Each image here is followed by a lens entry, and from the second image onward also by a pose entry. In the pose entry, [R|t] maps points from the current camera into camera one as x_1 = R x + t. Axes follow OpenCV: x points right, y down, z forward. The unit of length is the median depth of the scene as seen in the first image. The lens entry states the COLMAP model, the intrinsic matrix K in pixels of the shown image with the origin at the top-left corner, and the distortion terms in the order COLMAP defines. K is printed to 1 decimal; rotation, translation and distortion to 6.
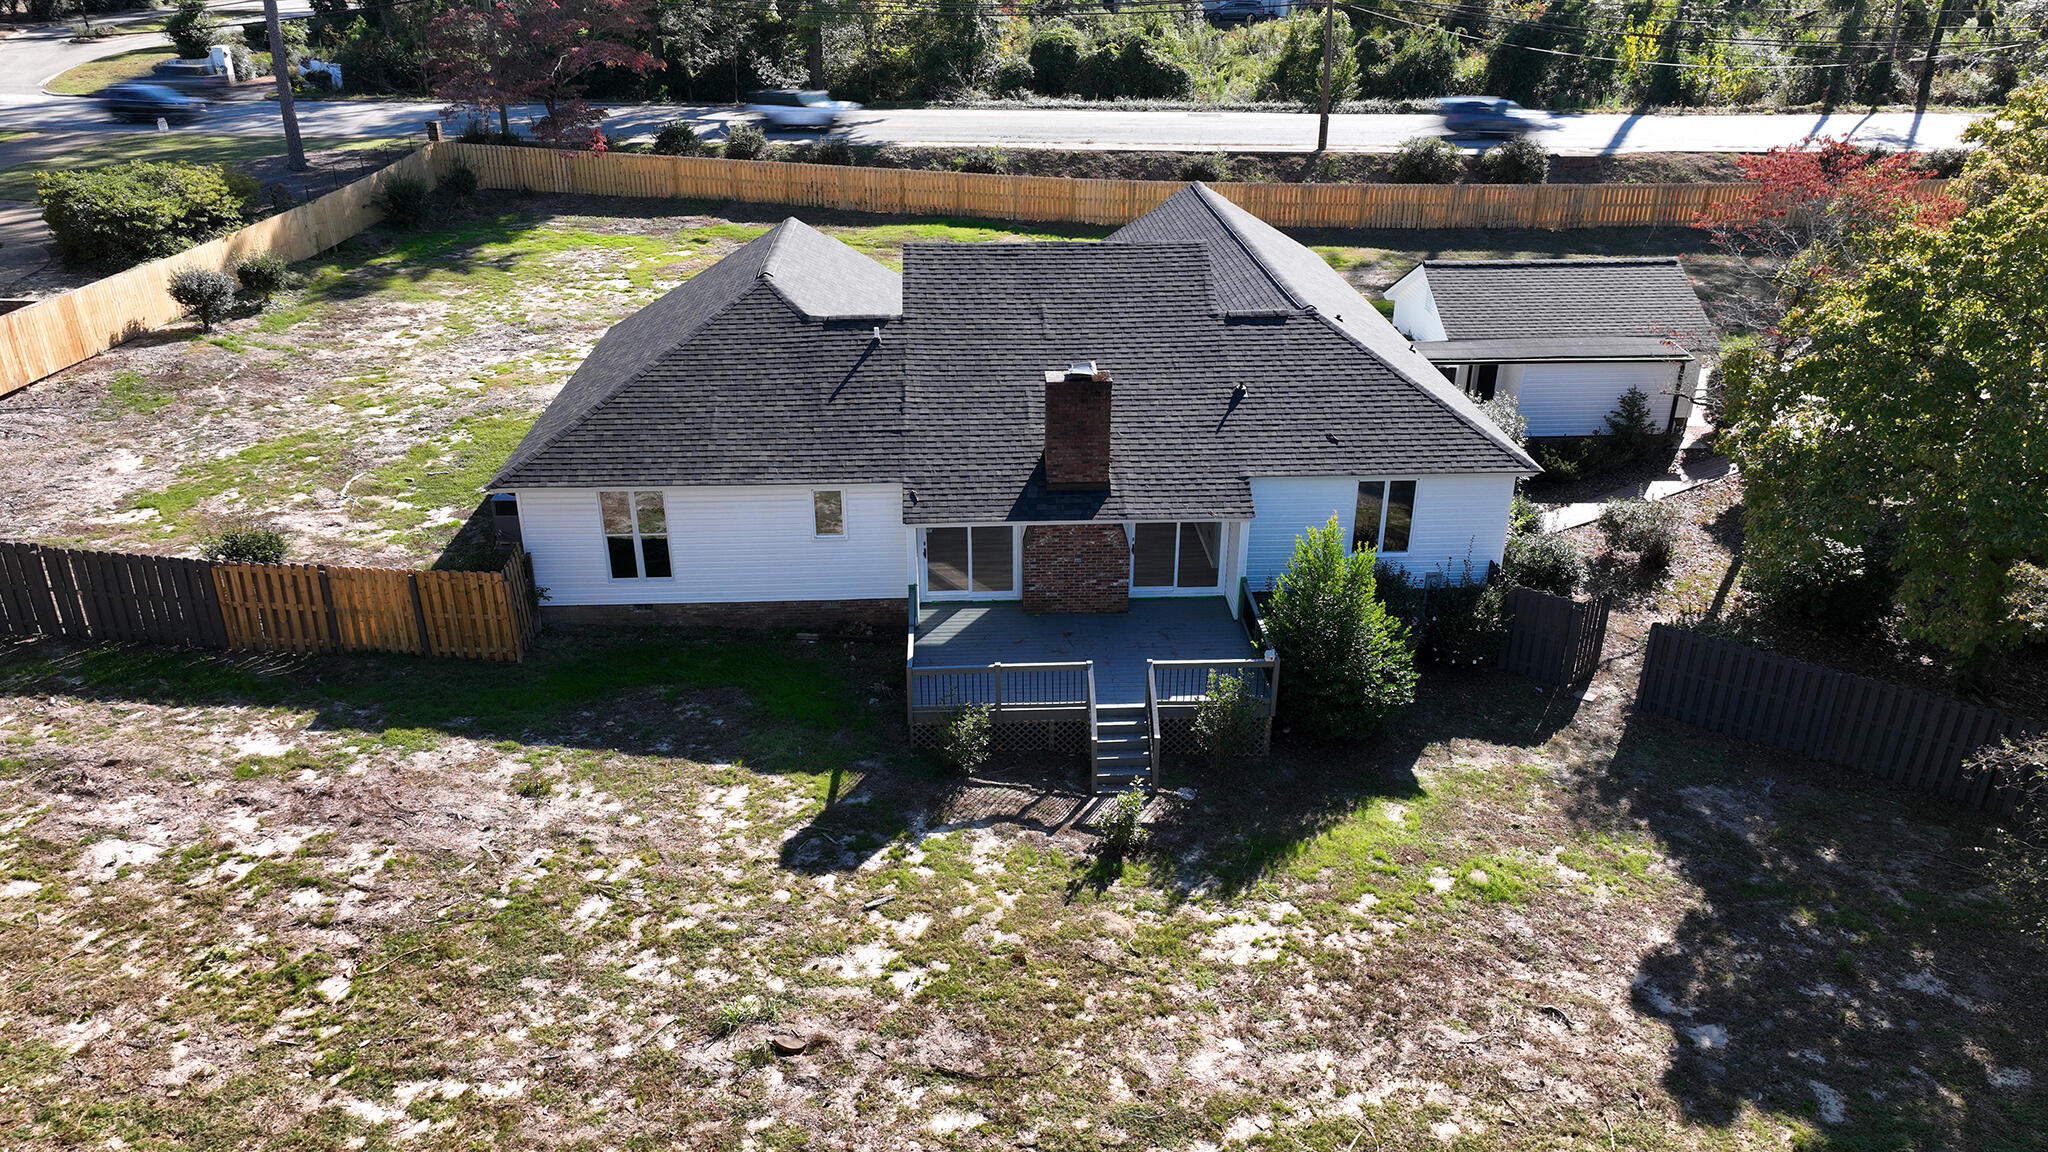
lens RADIAL K [[1445.1, 0, 1023.3], [0, 1445.1, 567.7], [0, 0, 1]] dist [-0.002626, 0.014000]
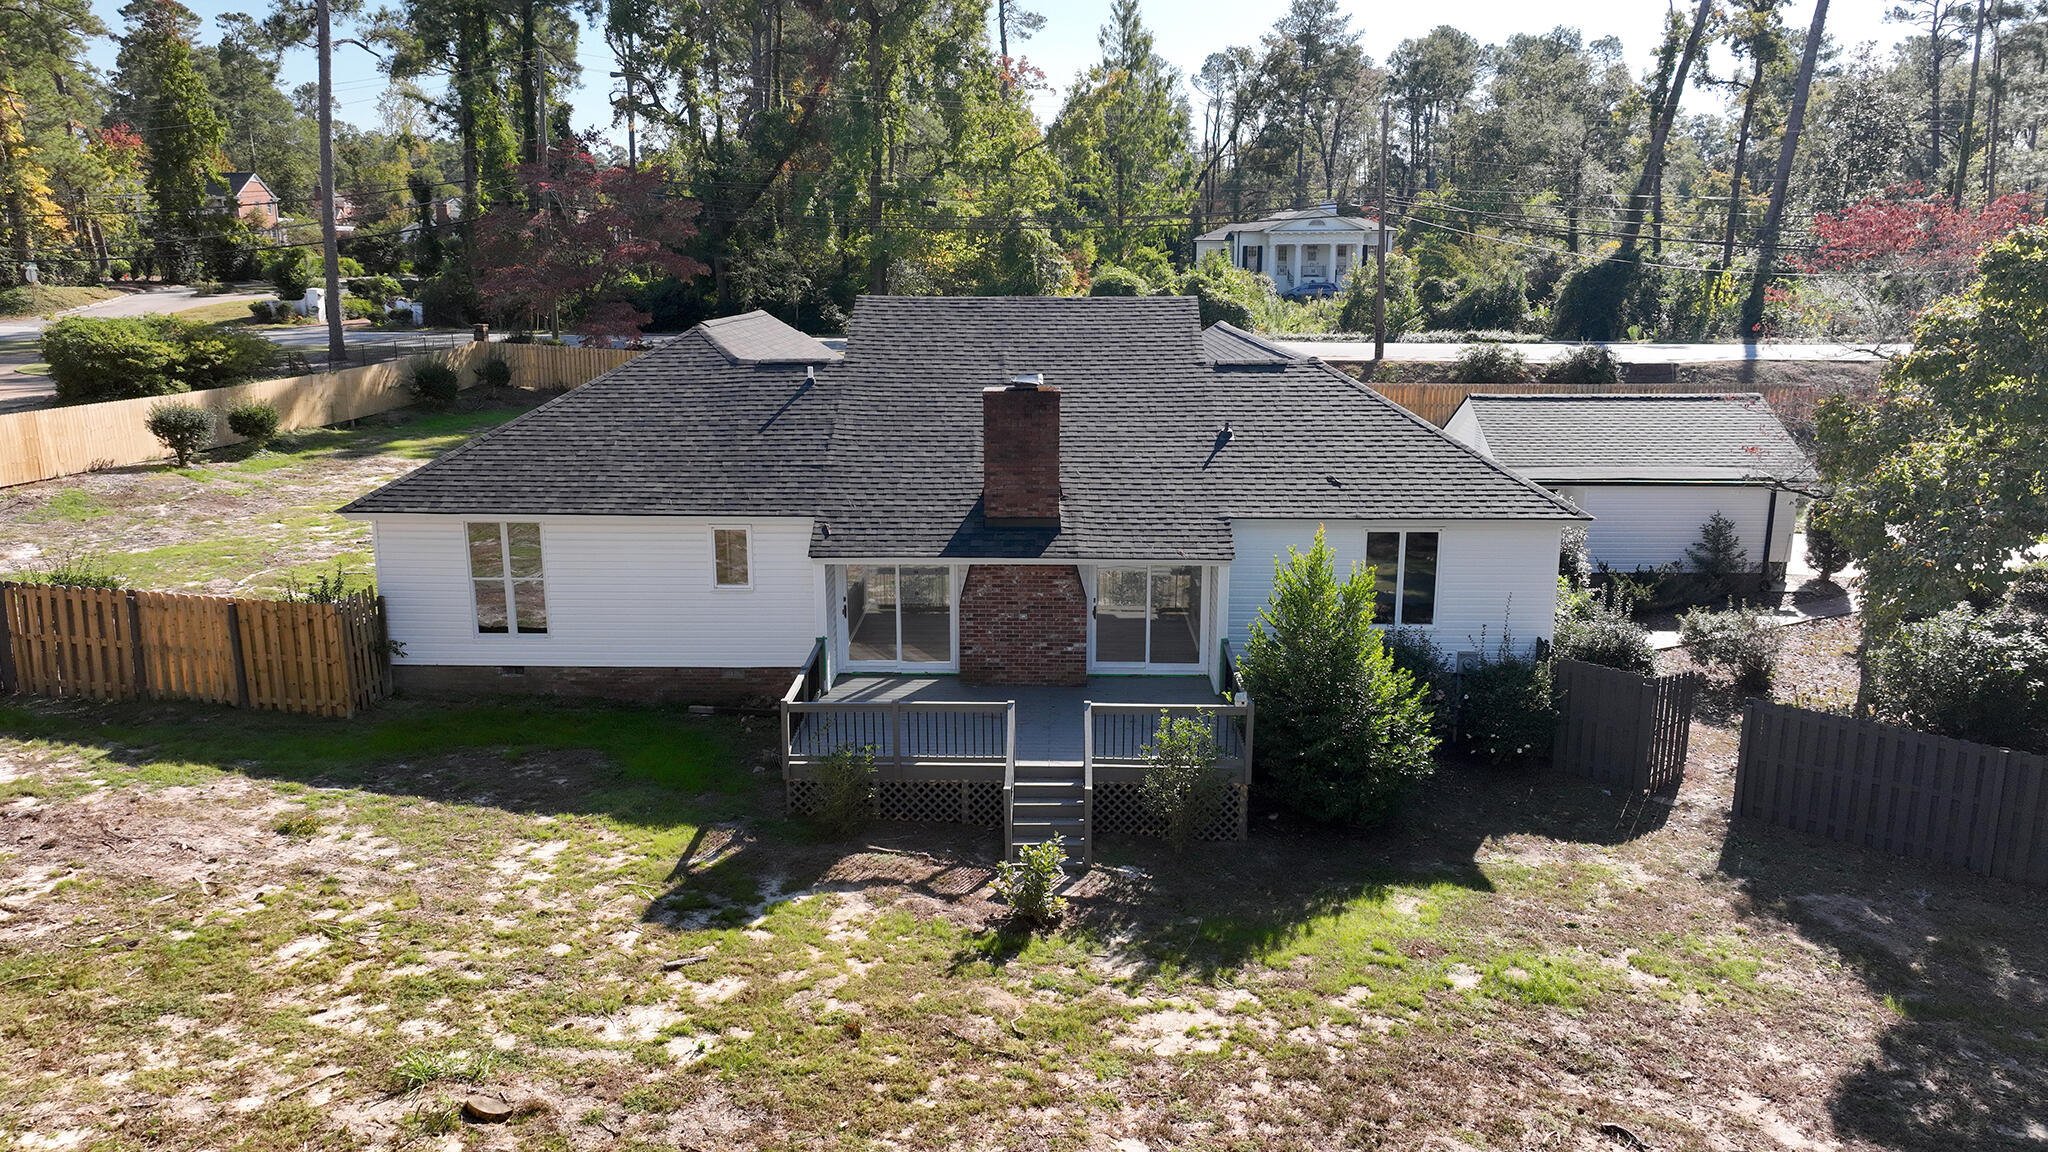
lens RADIAL K [[1443.2, 0, 1020.4], [0, 1443.2, 569.2], [0, 0, 1]] dist [-0.002957, 0.009991]
pose [[0.997304, 0.014103, -0.072012, 0.113210], [-0.029493, 0.975642, -0.217376, 0.176247], [0.067192, 0.218914, 0.973428, 0.226700]]
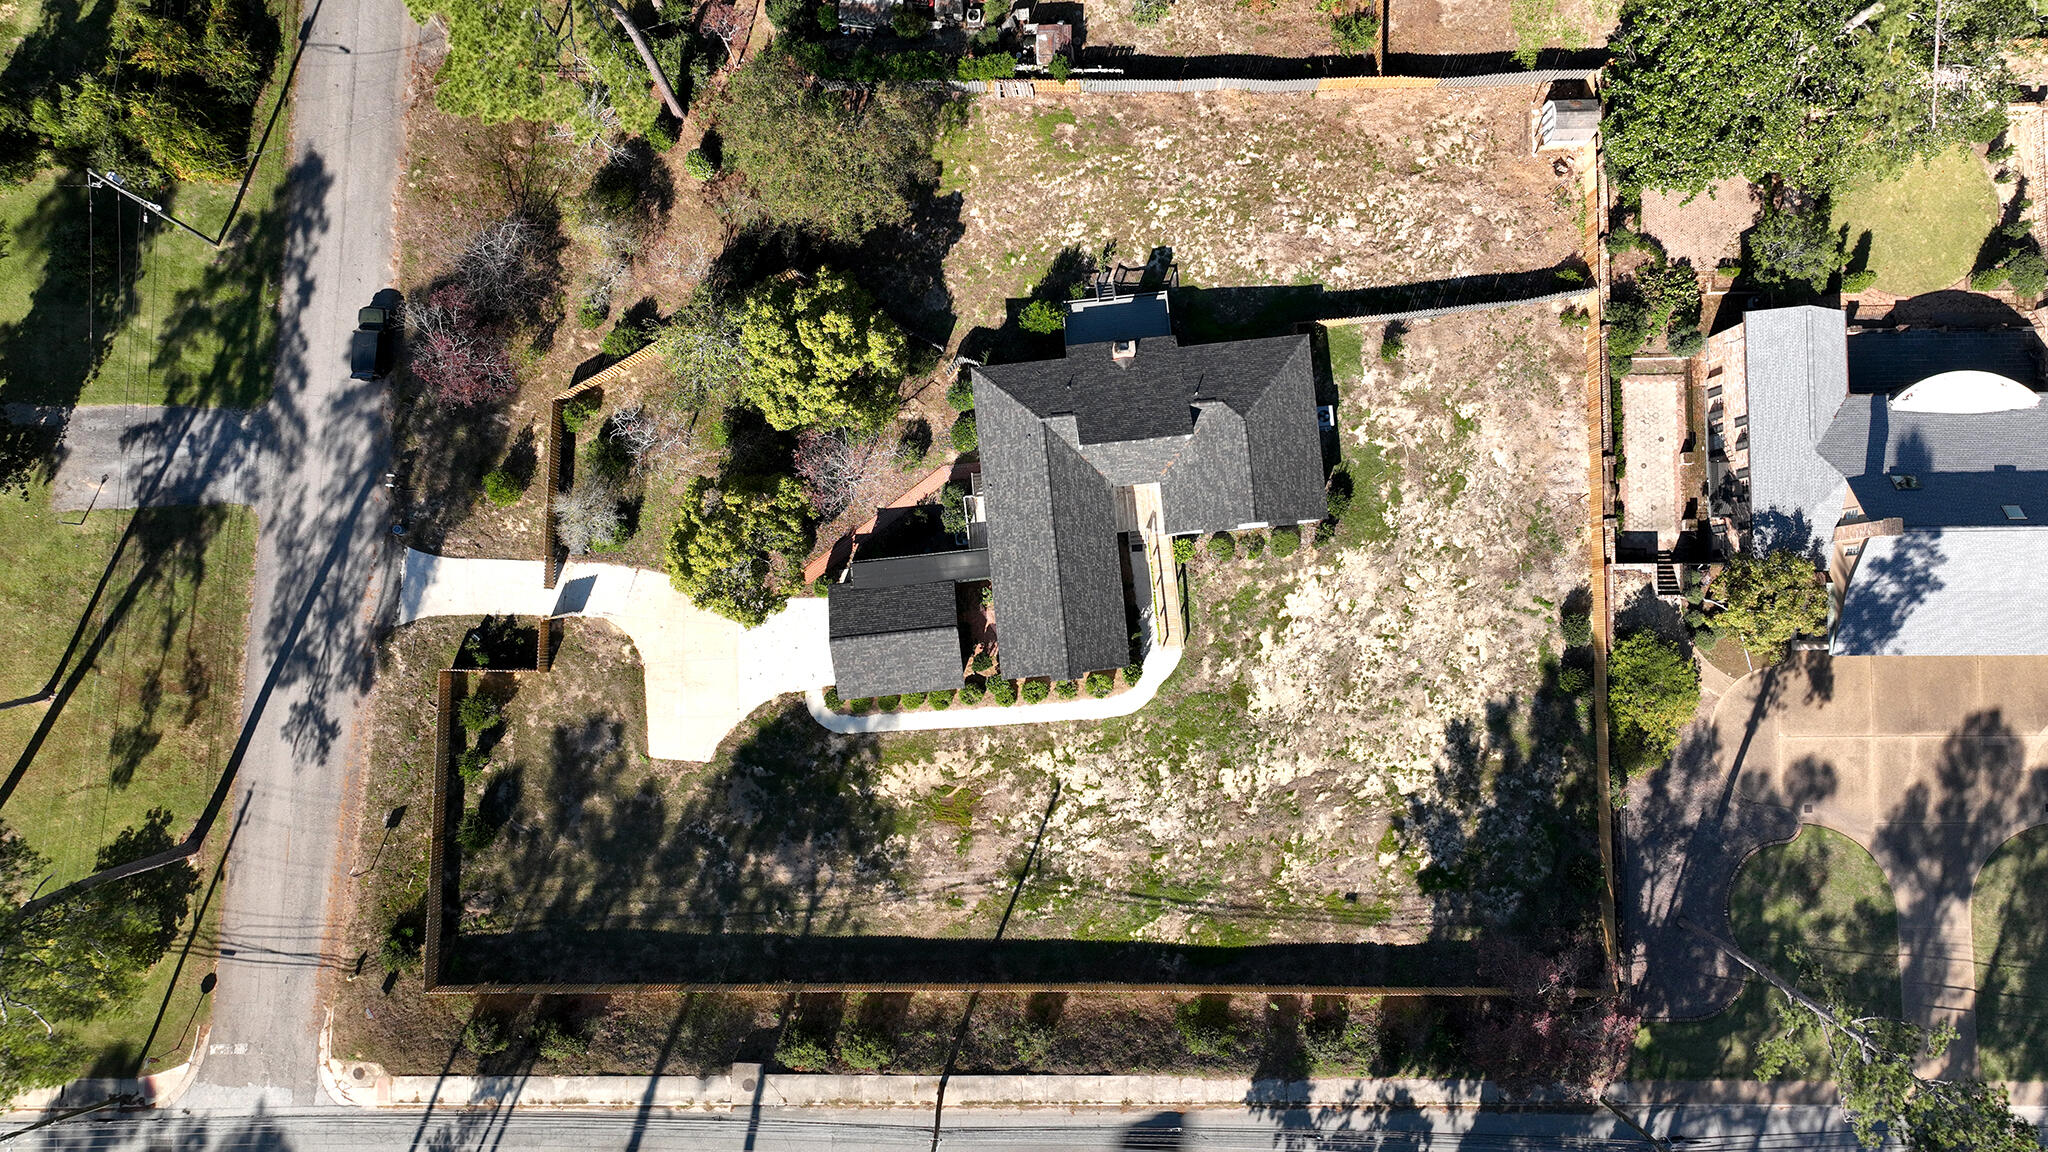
lens RADIAL K [[1439.0, 0, 1018.7], [0, 1439.0, 574.4], [0, 0, 1]] dist [0.006659, 0.011119]
pose [[-0.998892, 0.047029, 0.001954, 0.325720], [-0.015792, -0.373953, 0.927313, -3.651493], [0.044341, 0.926255, 0.374281, 0.320520]]
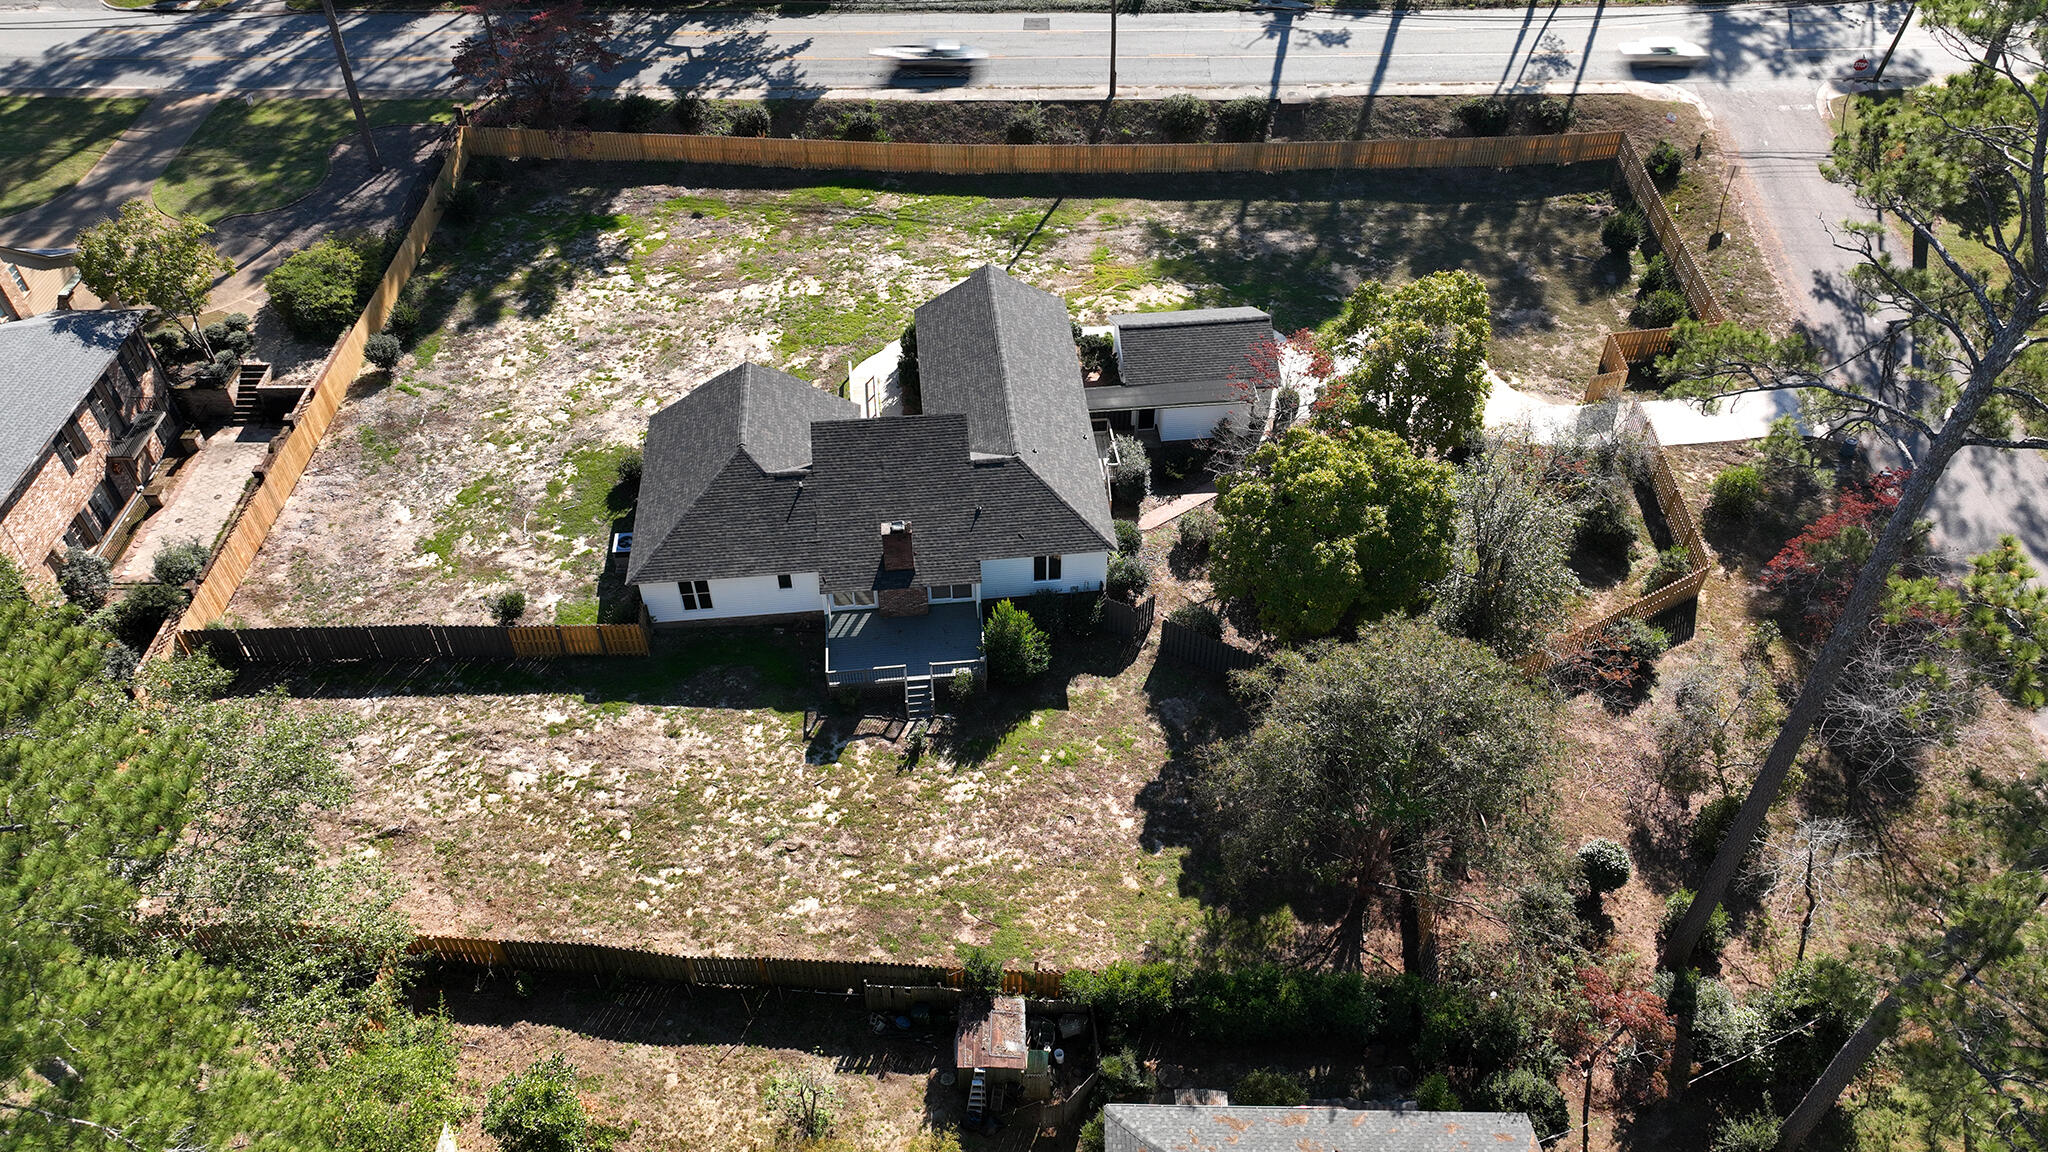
lens RADIAL K [[1443.2, 0, 1020.4], [0, 1443.2, 569.2], [0, 0, 1]] dist [-0.002957, 0.009991]
pose [[0.998893, -0.038496, 0.027039, 0.185803], [0.027598, 0.945003, 0.325894, -0.880718], [-0.038098, -0.324787, 0.945019, -1.217491]]
